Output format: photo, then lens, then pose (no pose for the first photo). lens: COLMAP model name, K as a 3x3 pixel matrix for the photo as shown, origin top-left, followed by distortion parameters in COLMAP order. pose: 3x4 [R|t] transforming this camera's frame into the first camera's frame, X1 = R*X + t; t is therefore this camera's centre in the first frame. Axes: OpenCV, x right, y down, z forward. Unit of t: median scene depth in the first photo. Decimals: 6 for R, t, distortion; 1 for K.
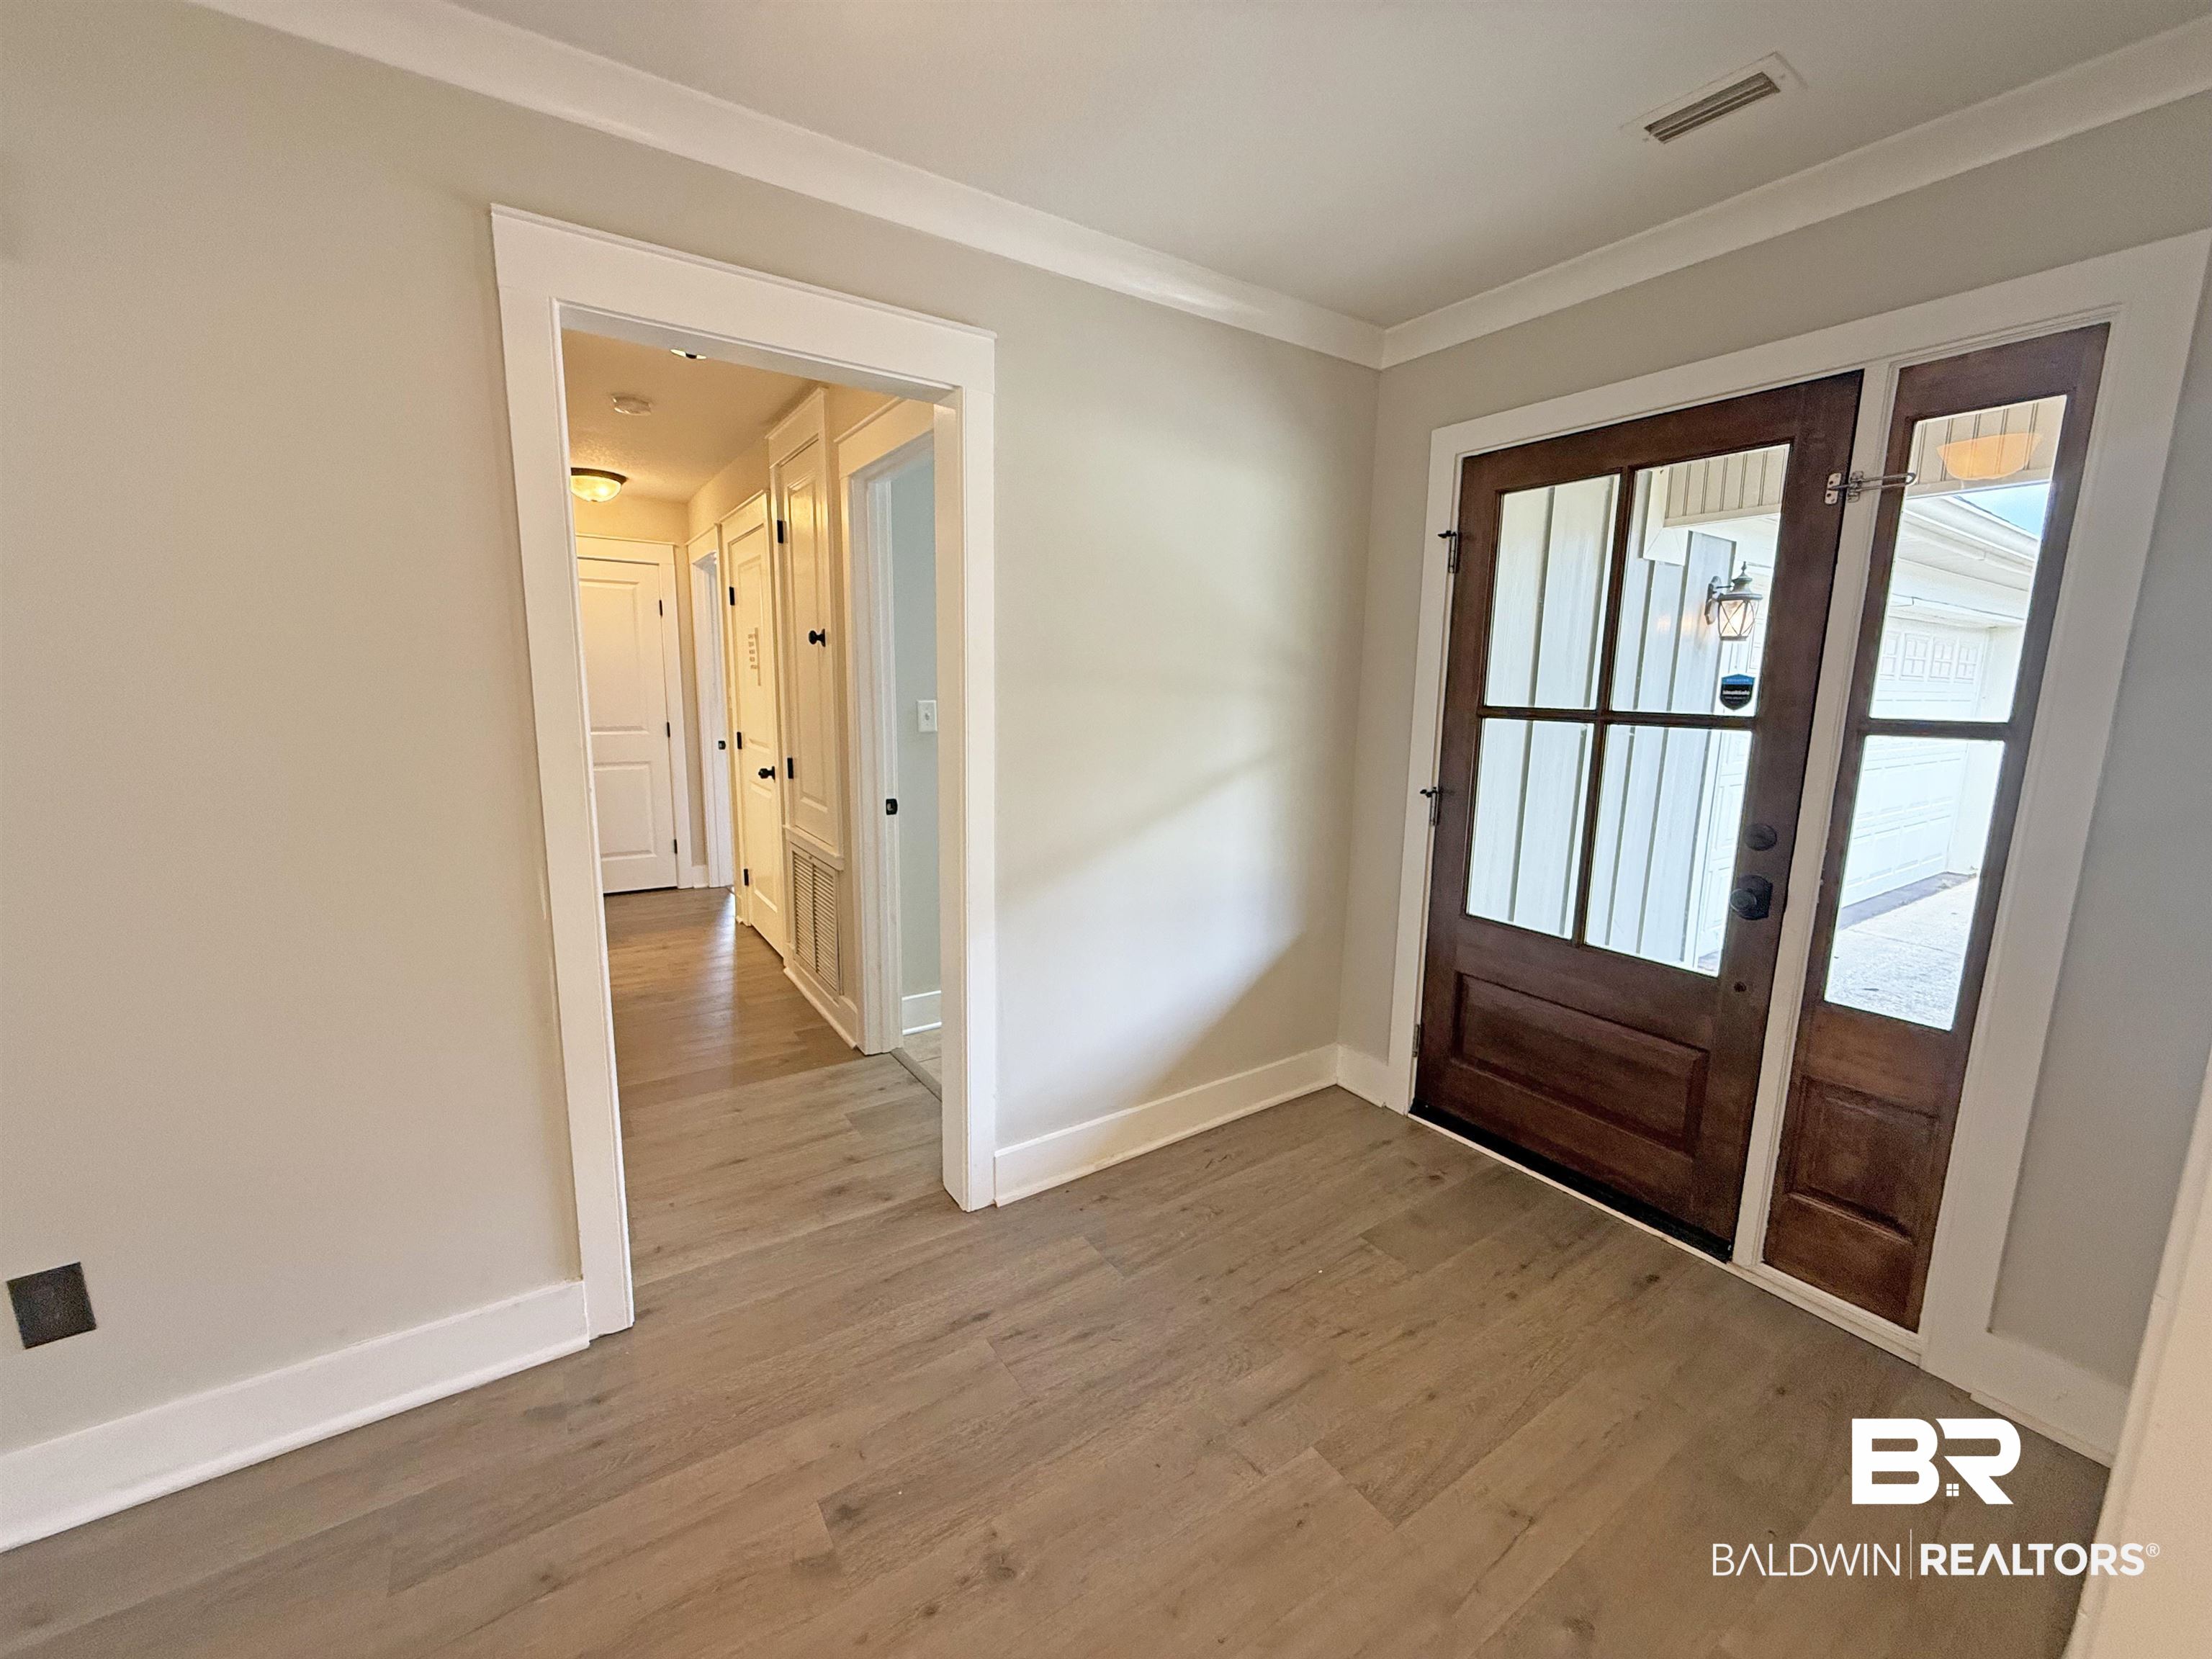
lens RADIAL K [[880.1, 0, 1095.4], [0, 880.1, 830.7], [0, 0, 1]] dist [-0.001162, 0.000971]
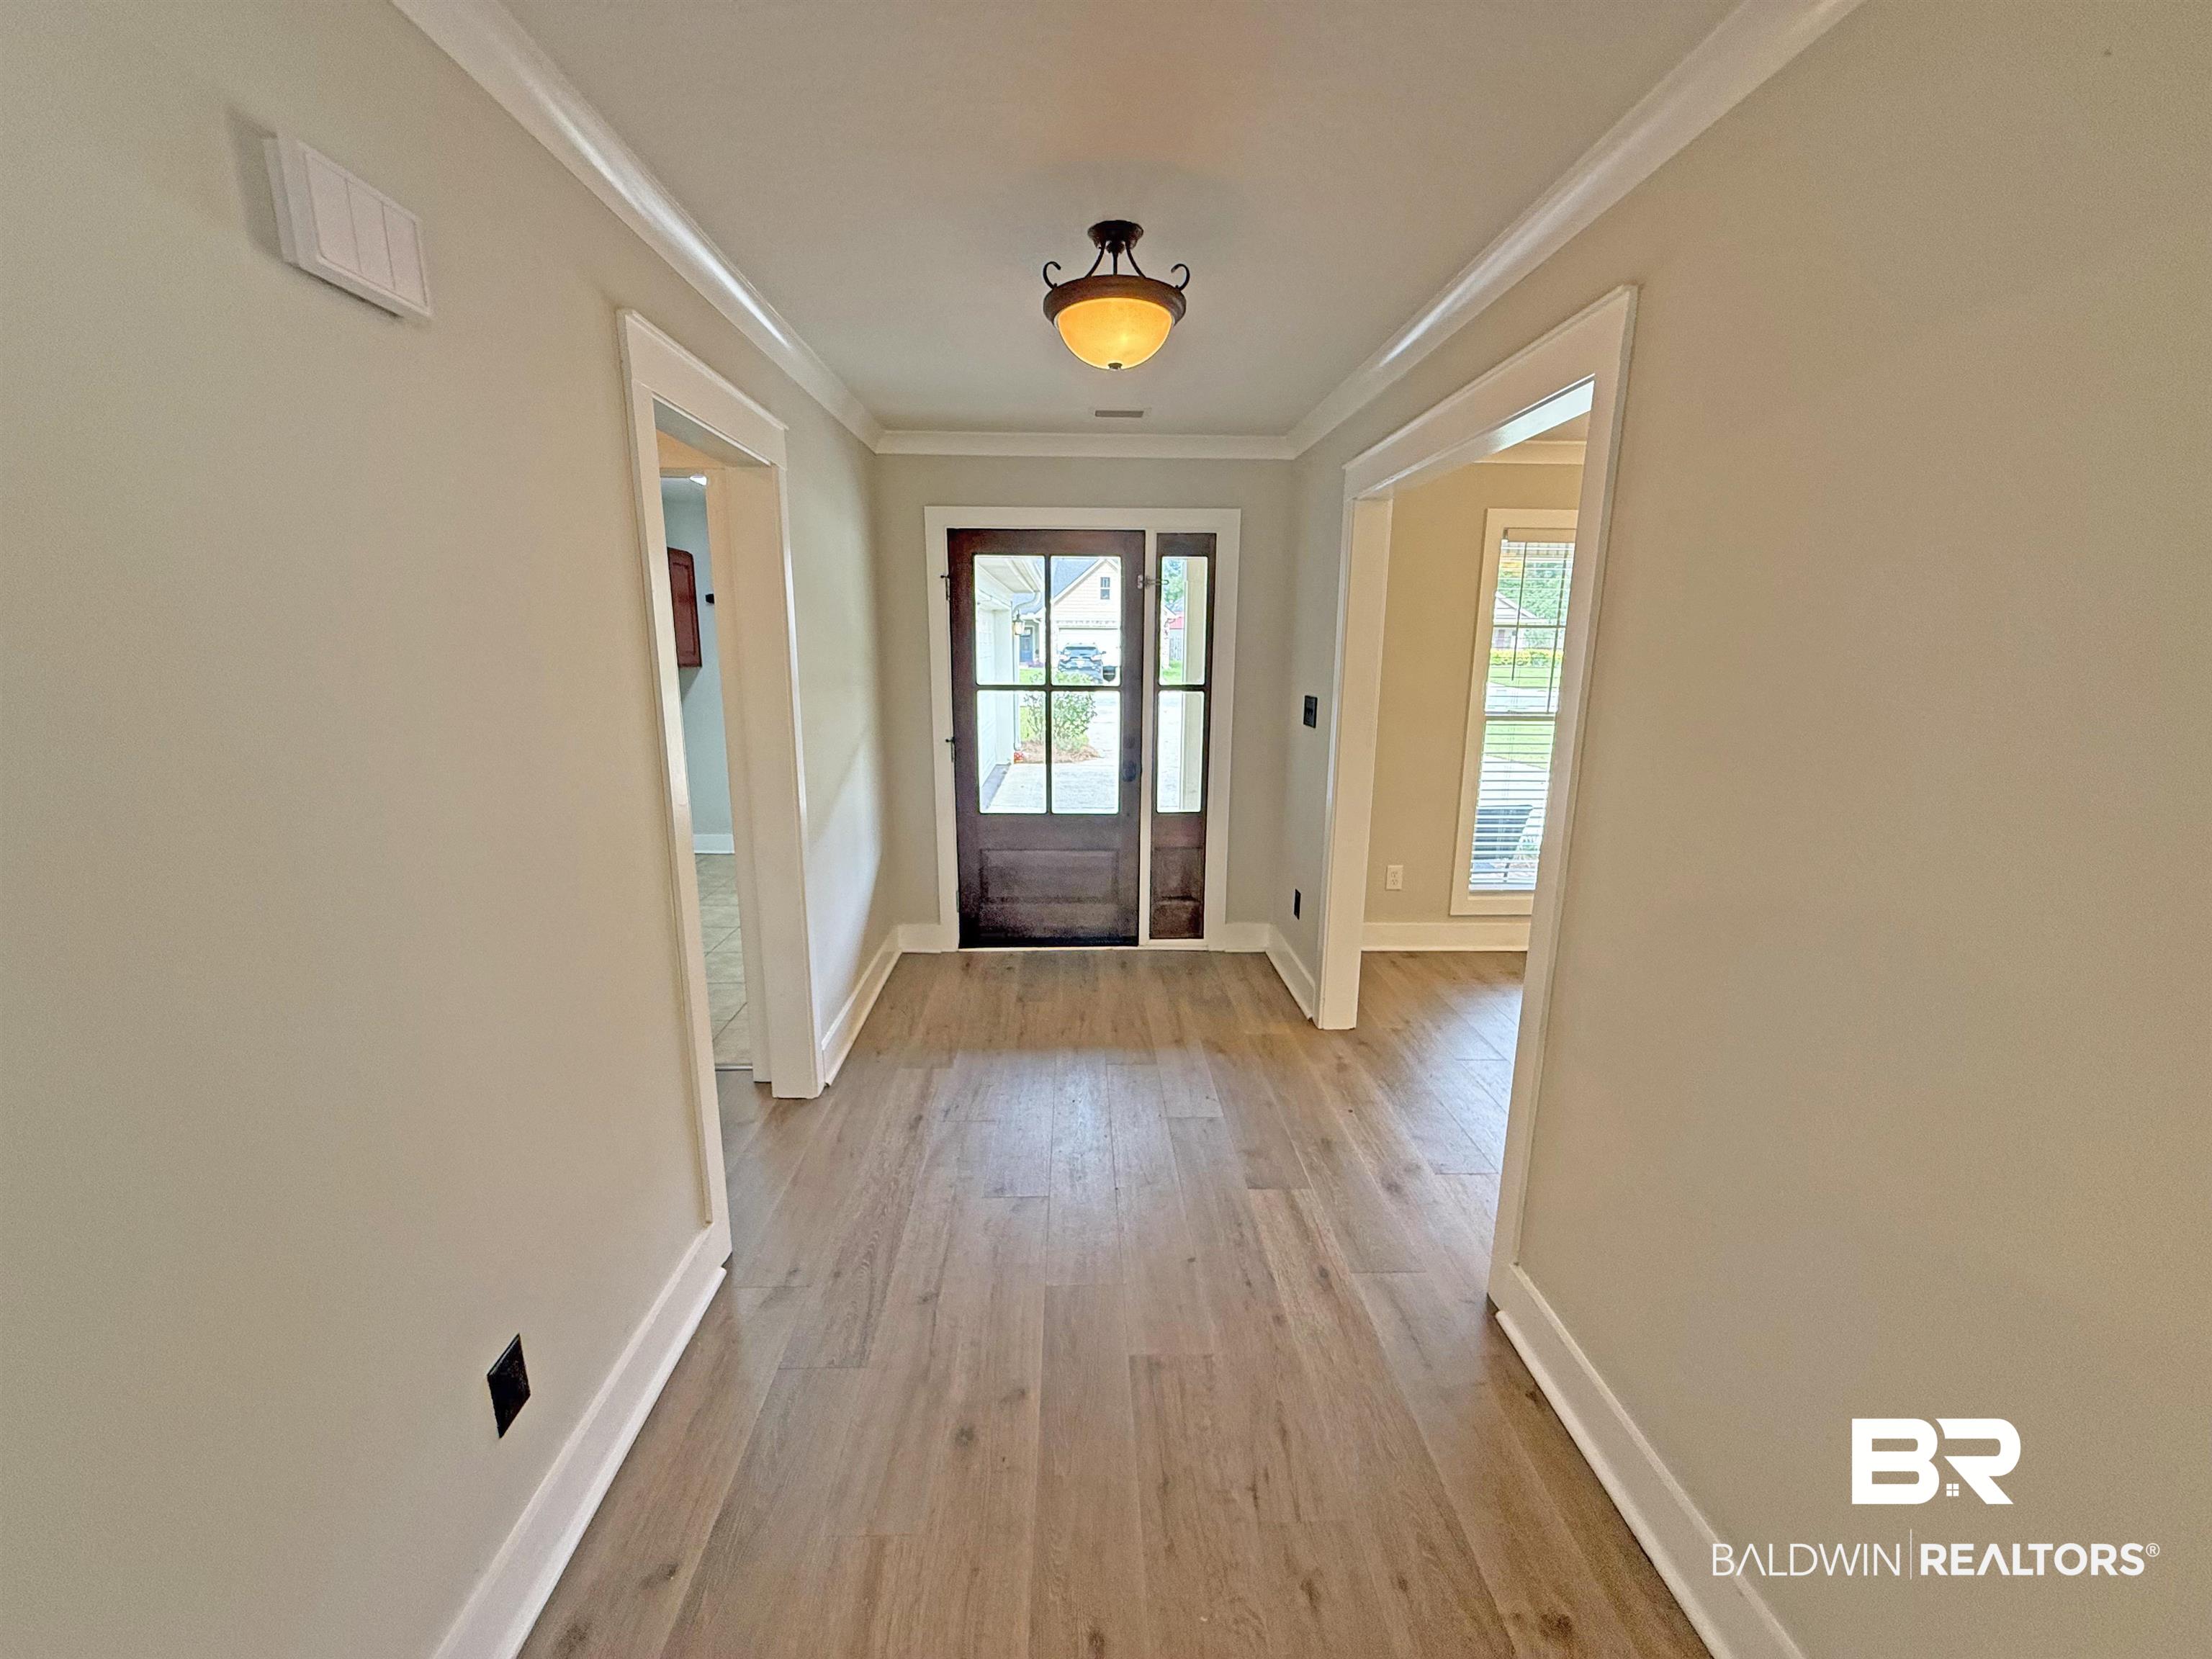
lens RADIAL K [[880.1, 0, 1091.3], [0, 880.1, 823.7], [0, 0, 1]] dist [-0.001162, 0.000971]
pose [[0.535645, -0.181910, 0.824617, -1.024415], [0.144989, 0.981832, 0.122411, -0.068669], [-0.831903, 0.053991, 0.552288, -0.080905]]
